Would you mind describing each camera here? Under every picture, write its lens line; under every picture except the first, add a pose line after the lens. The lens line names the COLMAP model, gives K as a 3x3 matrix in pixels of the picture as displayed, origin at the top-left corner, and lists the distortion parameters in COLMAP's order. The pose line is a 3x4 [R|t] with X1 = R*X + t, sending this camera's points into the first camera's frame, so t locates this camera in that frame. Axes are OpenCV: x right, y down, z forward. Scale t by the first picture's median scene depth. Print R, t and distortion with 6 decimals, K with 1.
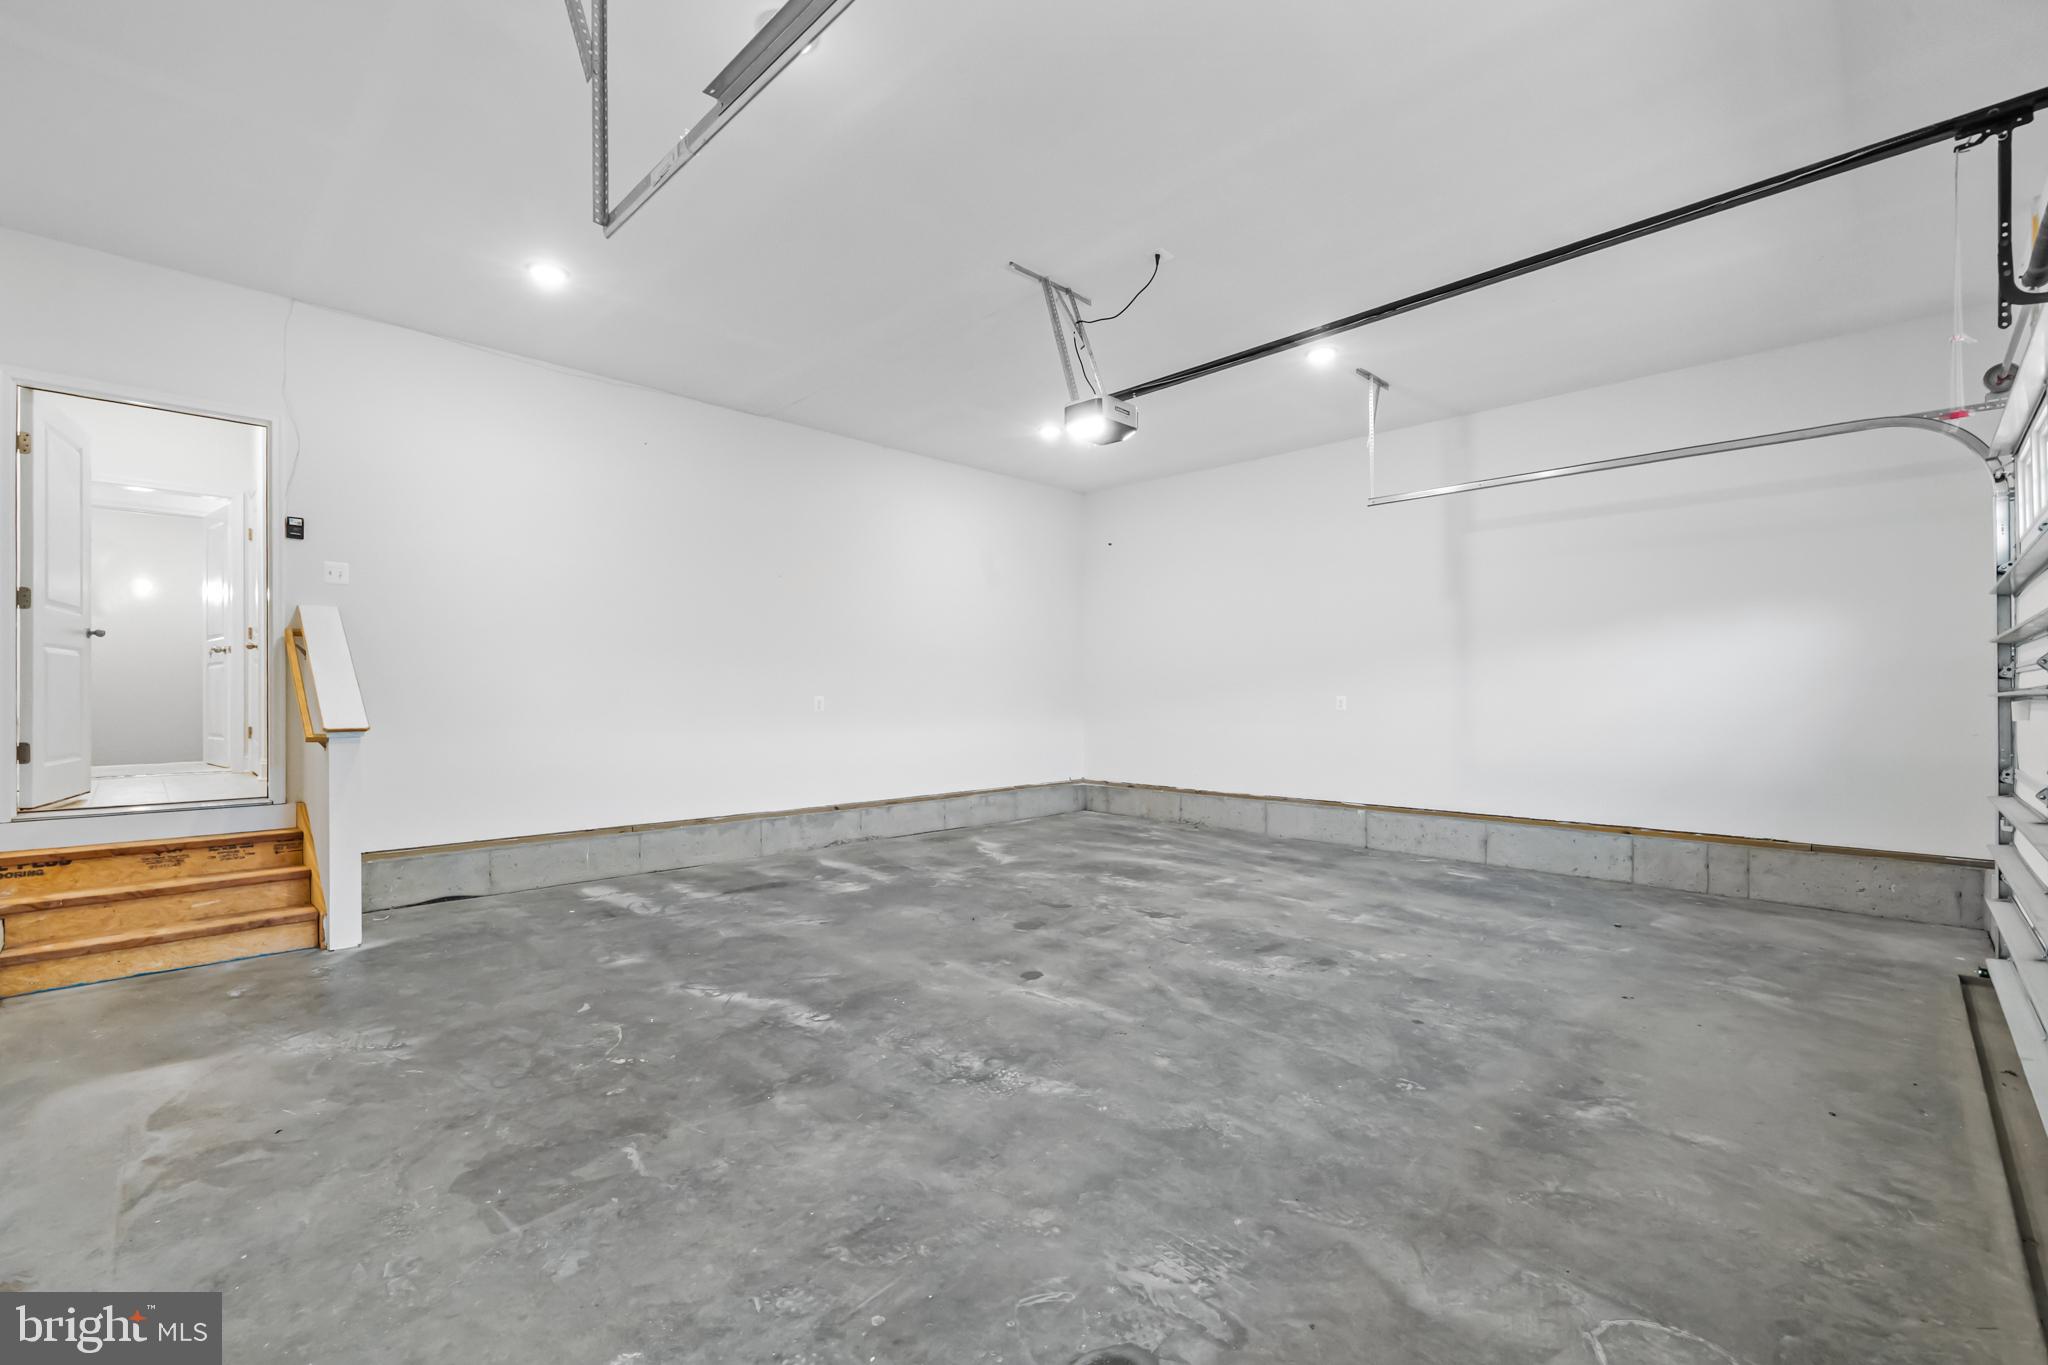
lens RADIAL K [[879.3, 0, 1024.7], [0, 879.3, 686.6], [0, 0, 1]] dist [-0.001314, 0.000028]
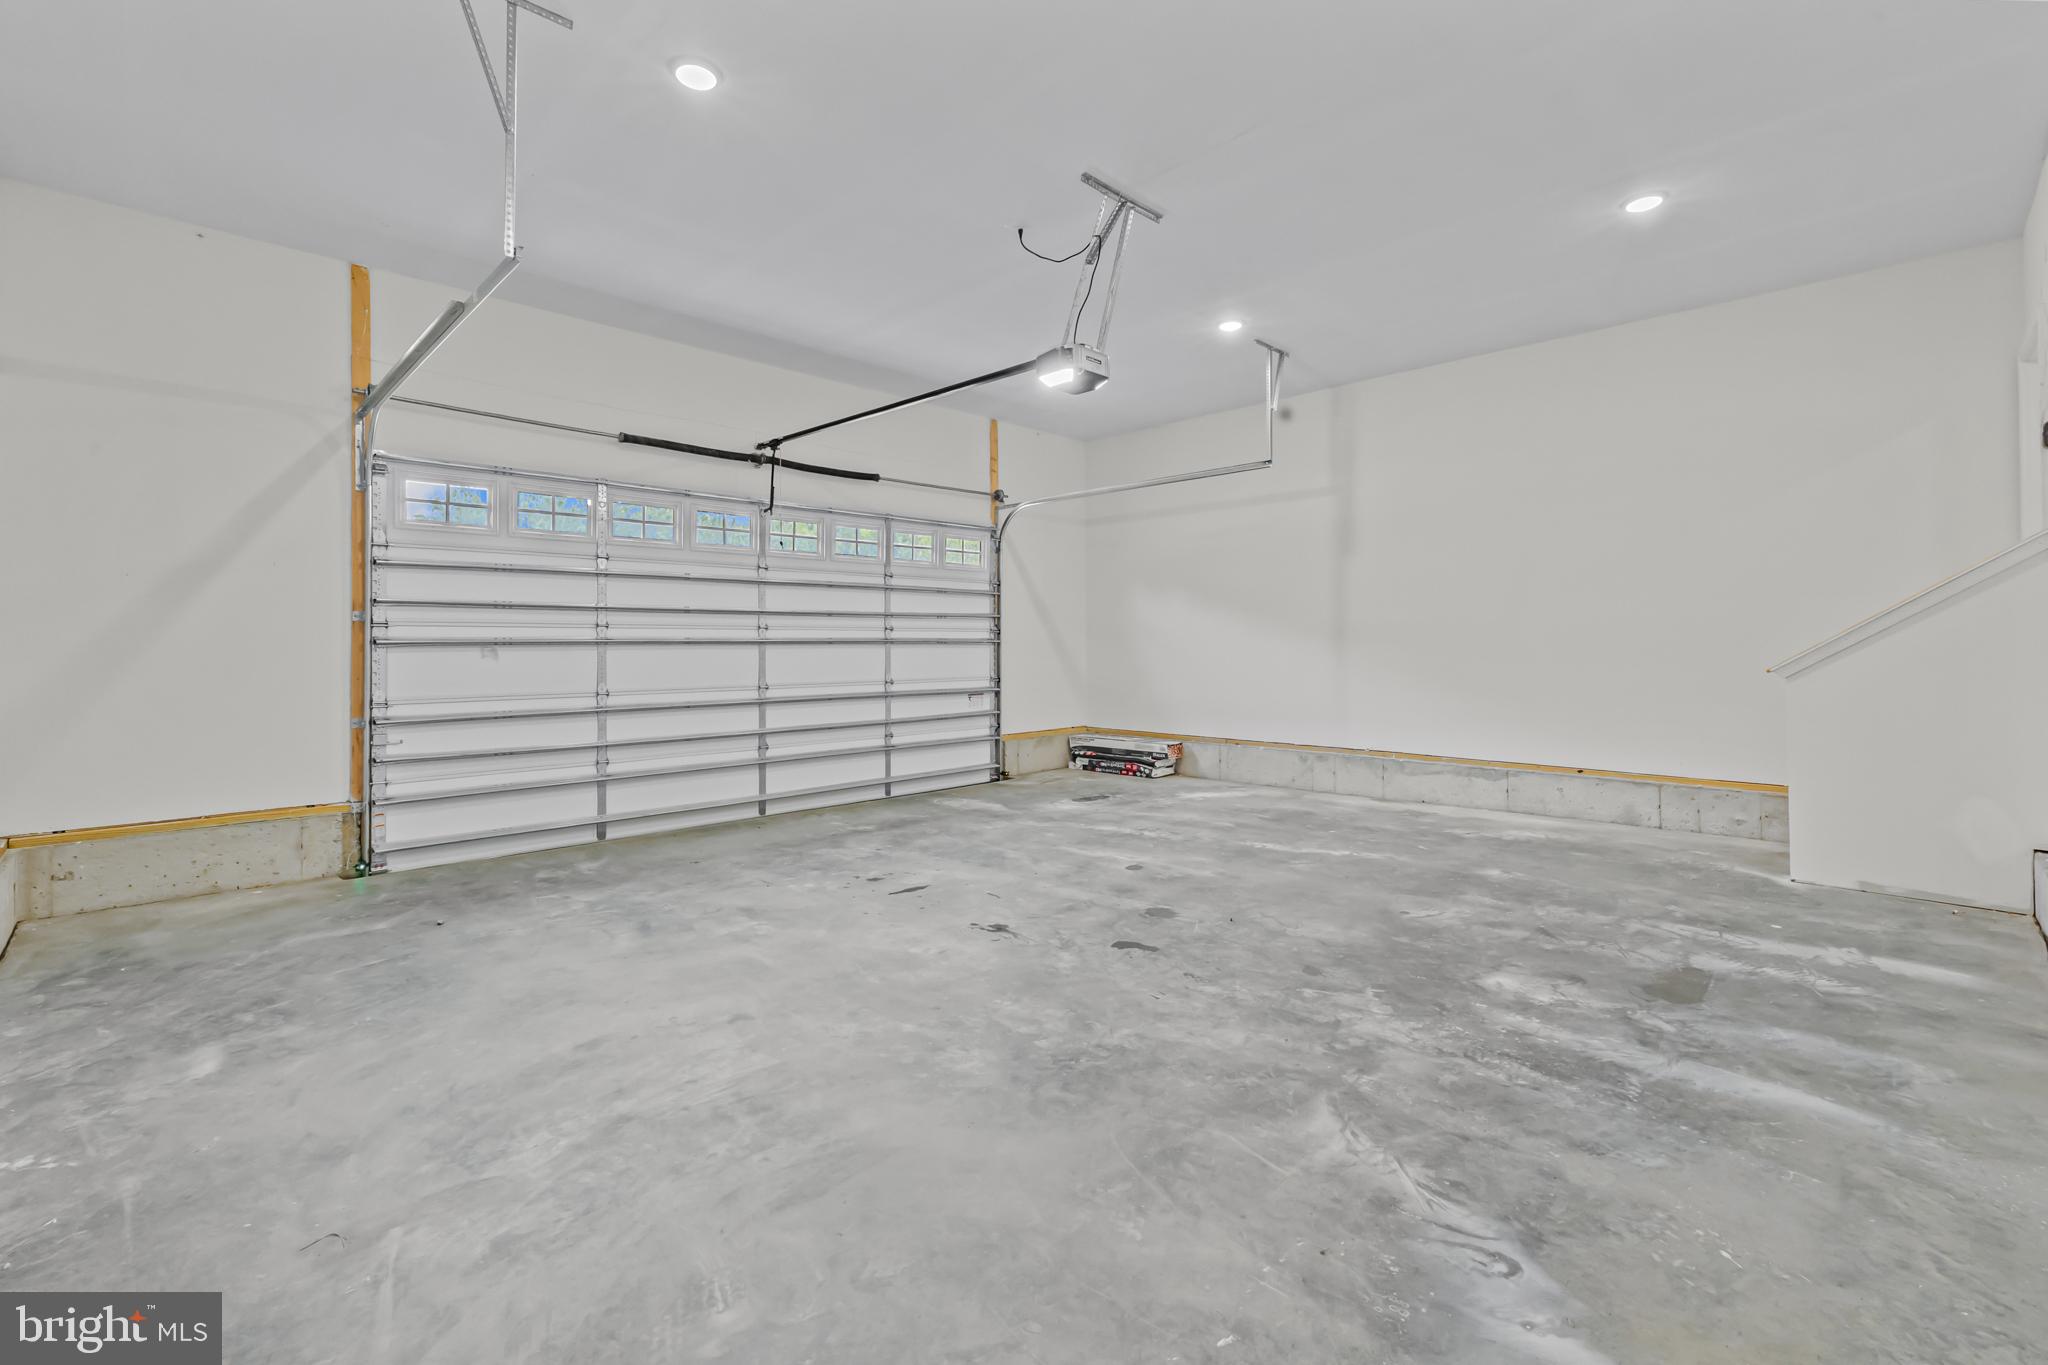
lens RADIAL K [[879.3, 0, 1023.2], [0, 879.3, 665.8], [0, 0, 1]] dist [-0.001314, 0.000028]
pose [[-0.999986, 0.003277, 0.004252, 0.133688], [0.003323, 0.999937, 0.010727, 0.024925], [-0.004217, 0.010741, -0.999933, 1.894538]]
